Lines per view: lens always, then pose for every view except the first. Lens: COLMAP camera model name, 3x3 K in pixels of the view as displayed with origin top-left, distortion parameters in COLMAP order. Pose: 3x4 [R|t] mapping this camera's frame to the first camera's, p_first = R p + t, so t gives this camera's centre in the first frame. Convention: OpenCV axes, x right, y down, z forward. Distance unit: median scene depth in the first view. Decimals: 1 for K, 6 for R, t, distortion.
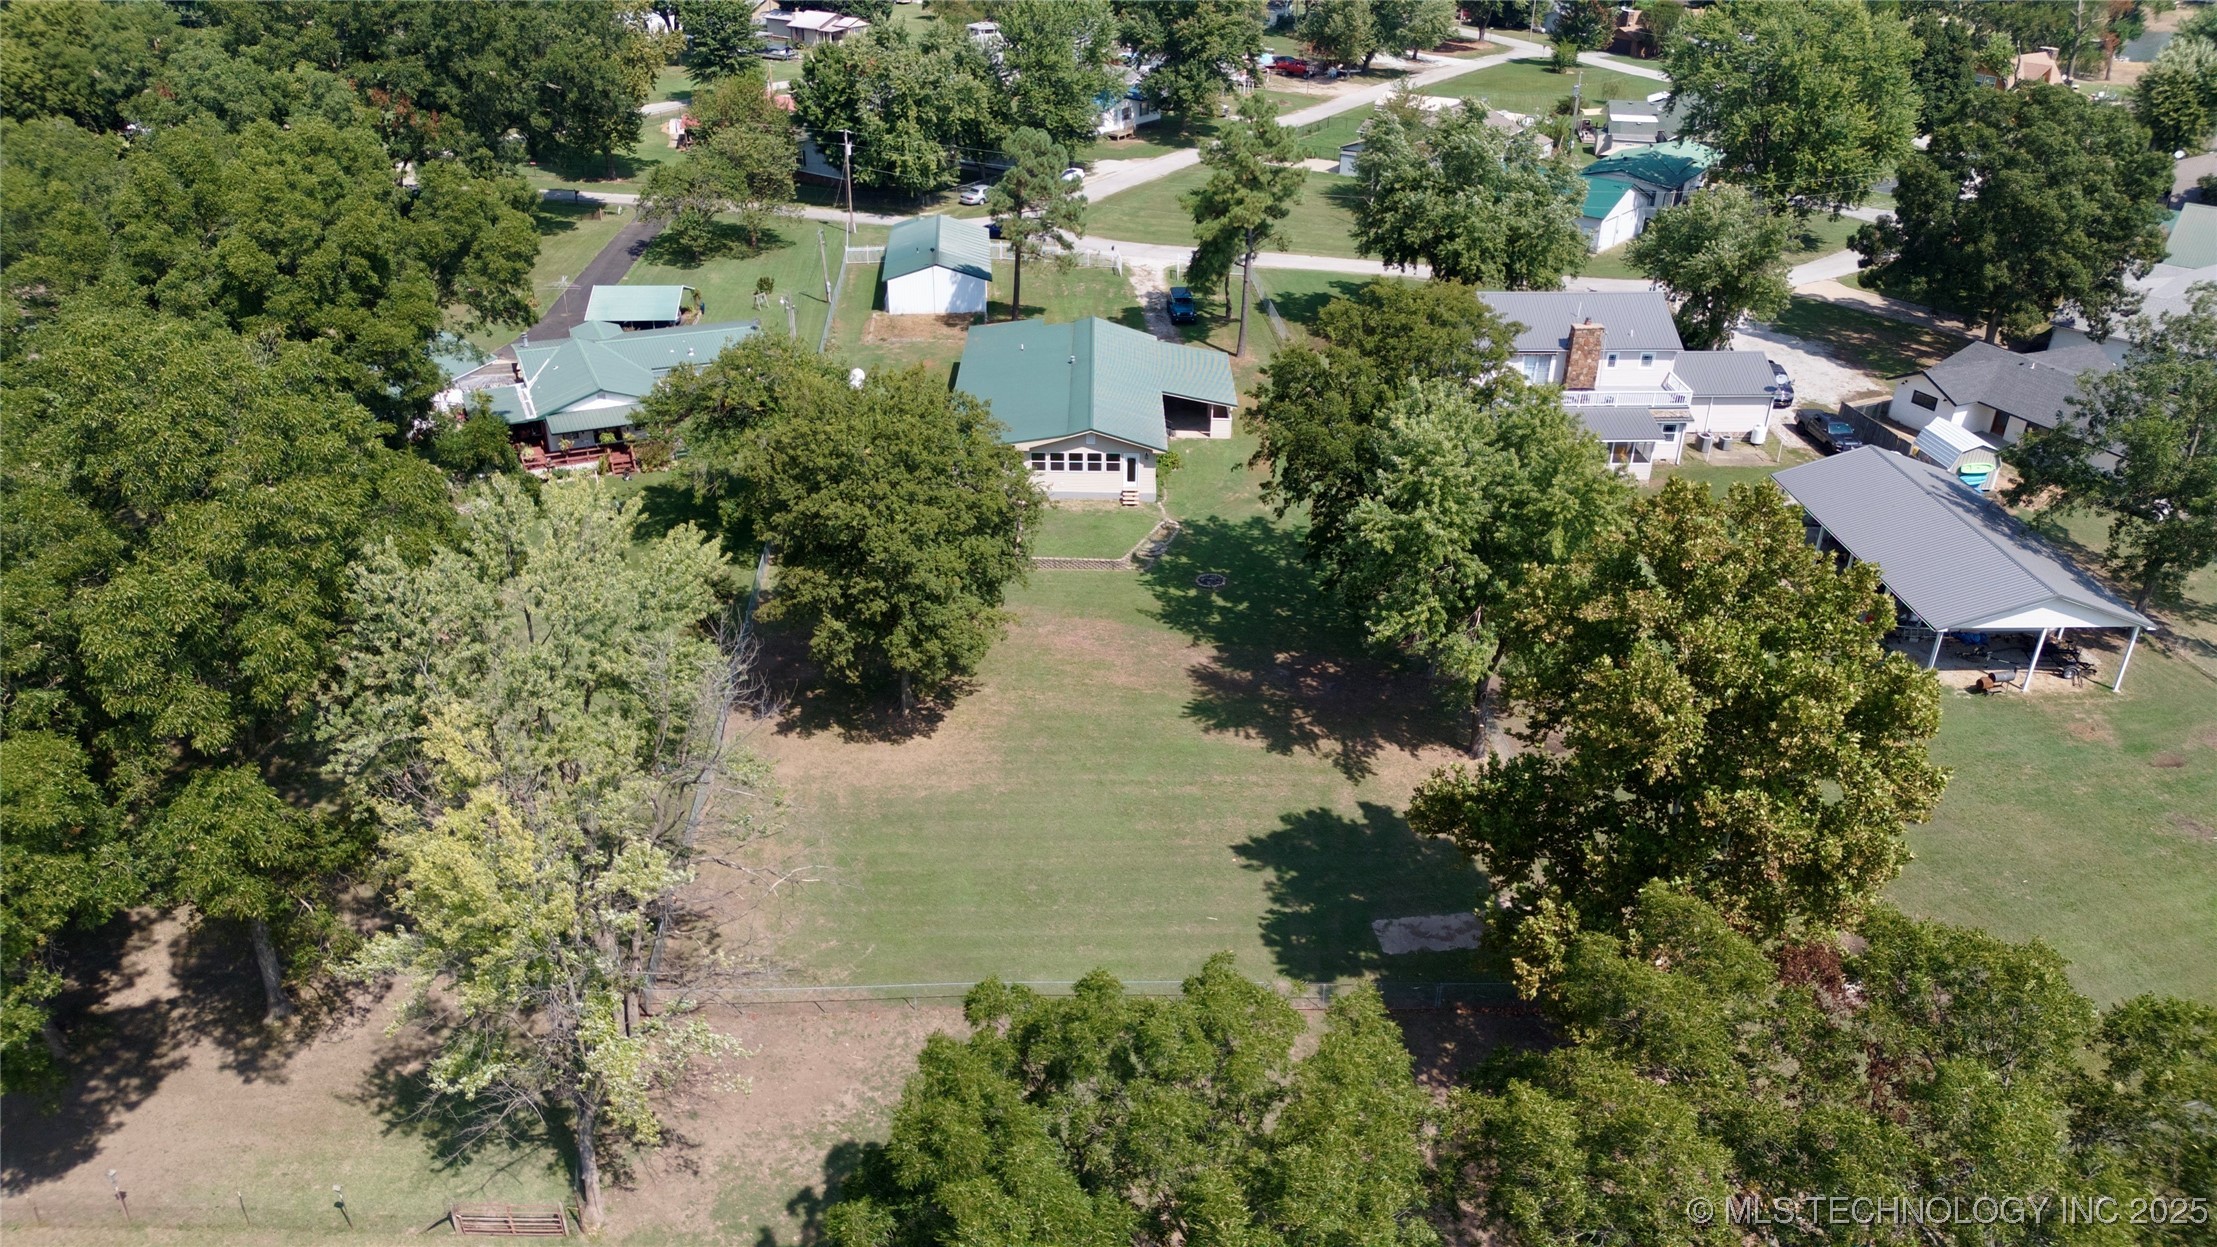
lens RADIAL K [[1549.8, 0, 1103.4], [0, 1549.8, 634.5], [0, 0, 1]] dist [0.070225, -0.062041]
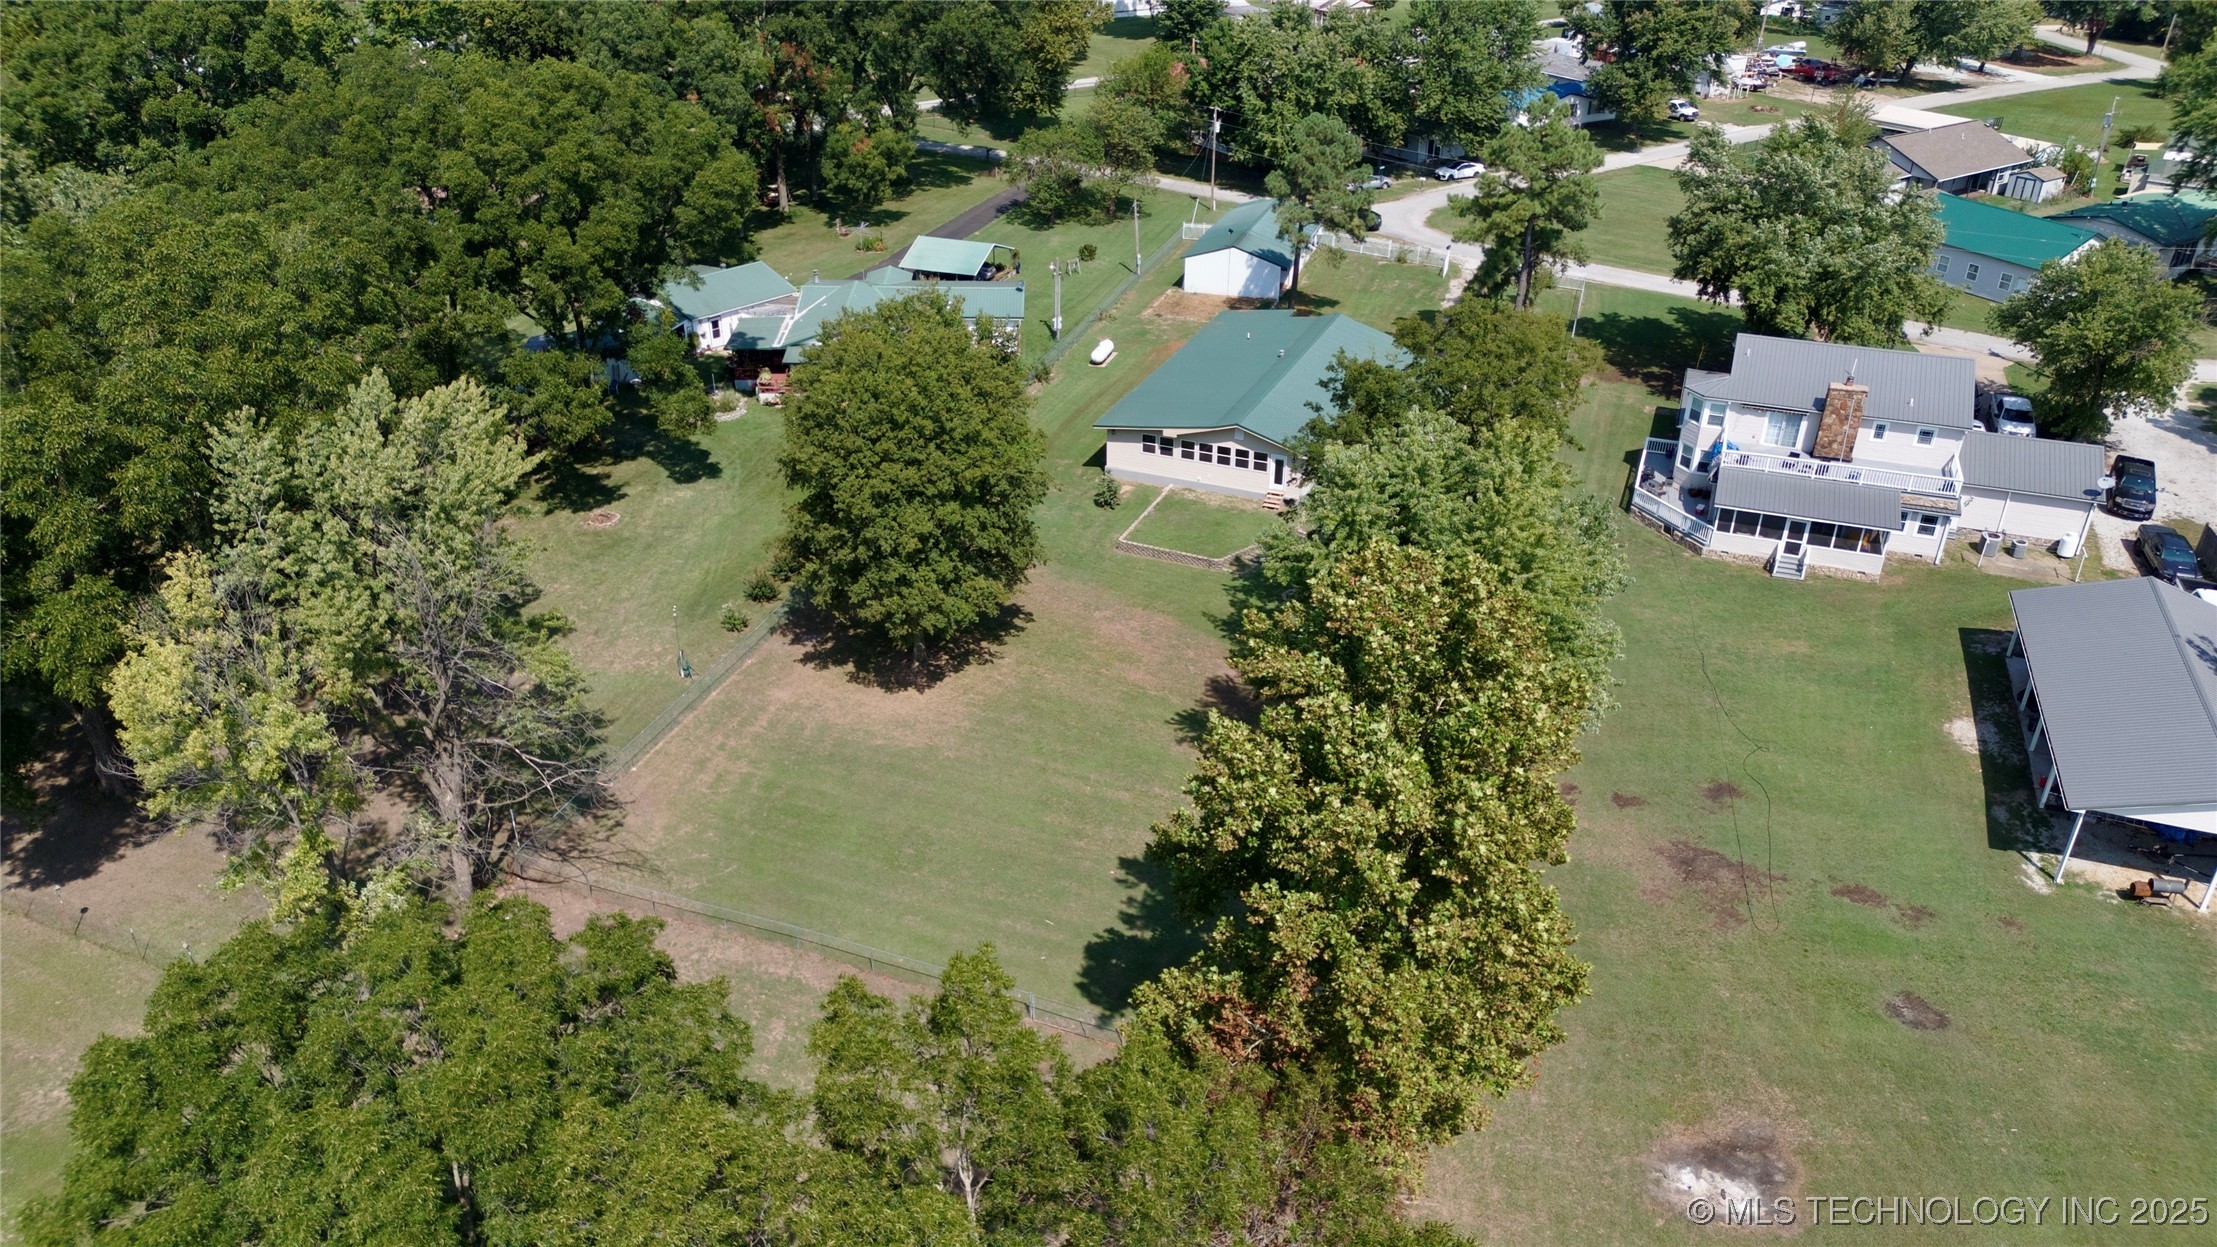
lens RADIAL K [[1549.8, 0, 1111.0], [0, 1549.8, 630.5], [0, 0, 1]] dist [0.070225, -0.062041]
pose [[0.922760, 0.183015, -0.339145, 0.242806], [-0.180202, 0.982814, 0.040061, -0.026487], [0.340648, 0.024148, 0.939881, 0.052635]]
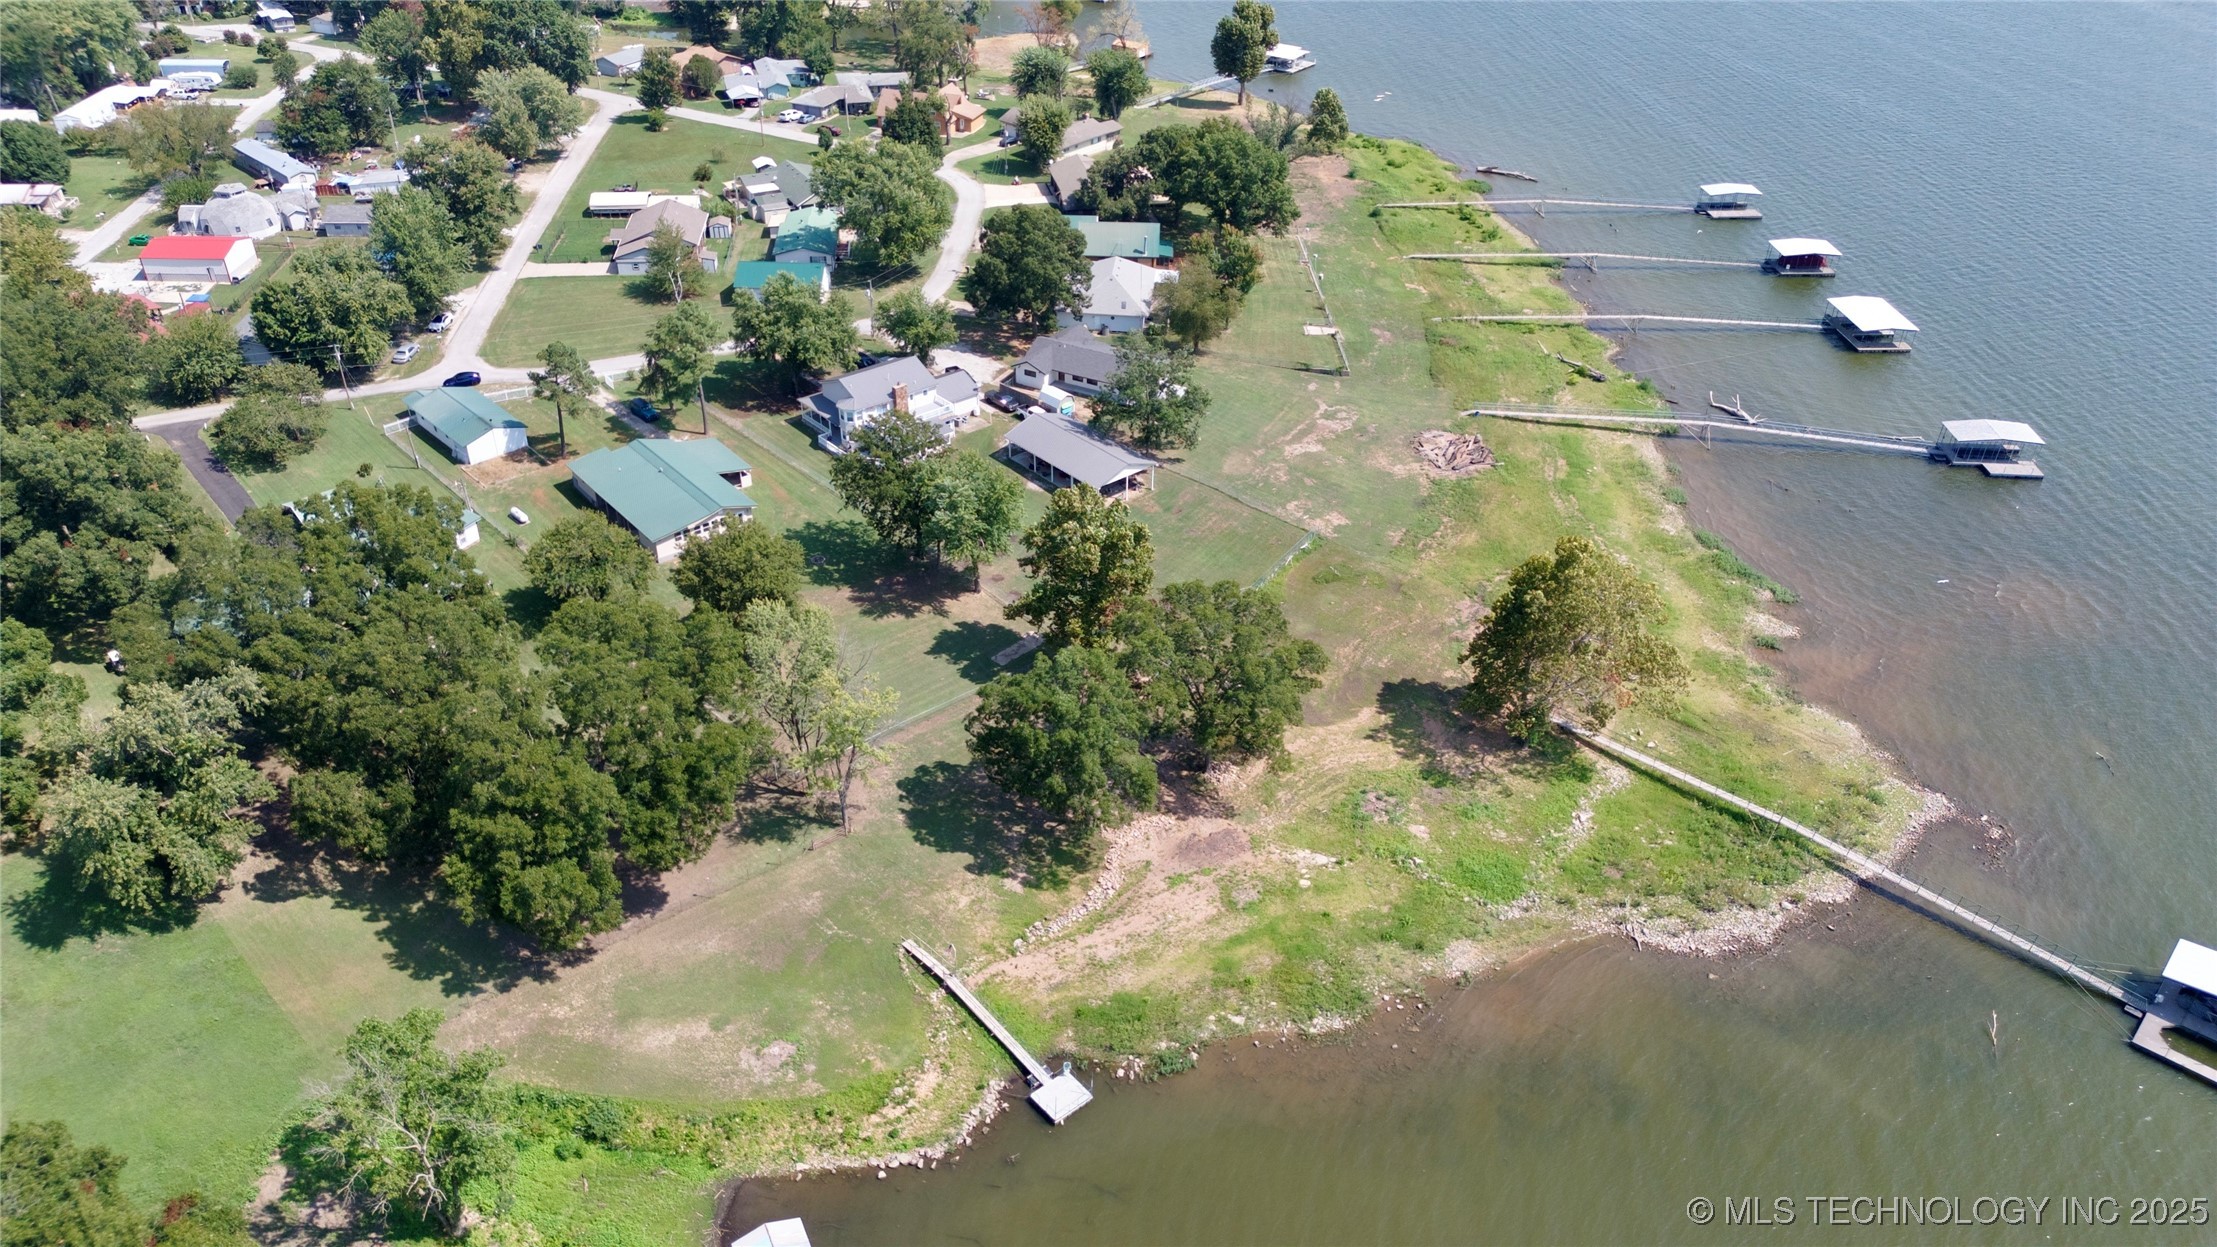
lens RADIAL K [[1549.8, 0, 1105.6], [0, 1549.8, 621.8], [0, 0, 1]] dist [0.070225, -0.062041]
pose [[0.769188, -0.341342, 0.540218, -0.673555], [0.291212, 0.939736, 0.179141, -0.184023], [-0.568811, 0.019525, 0.822237, -0.814227]]
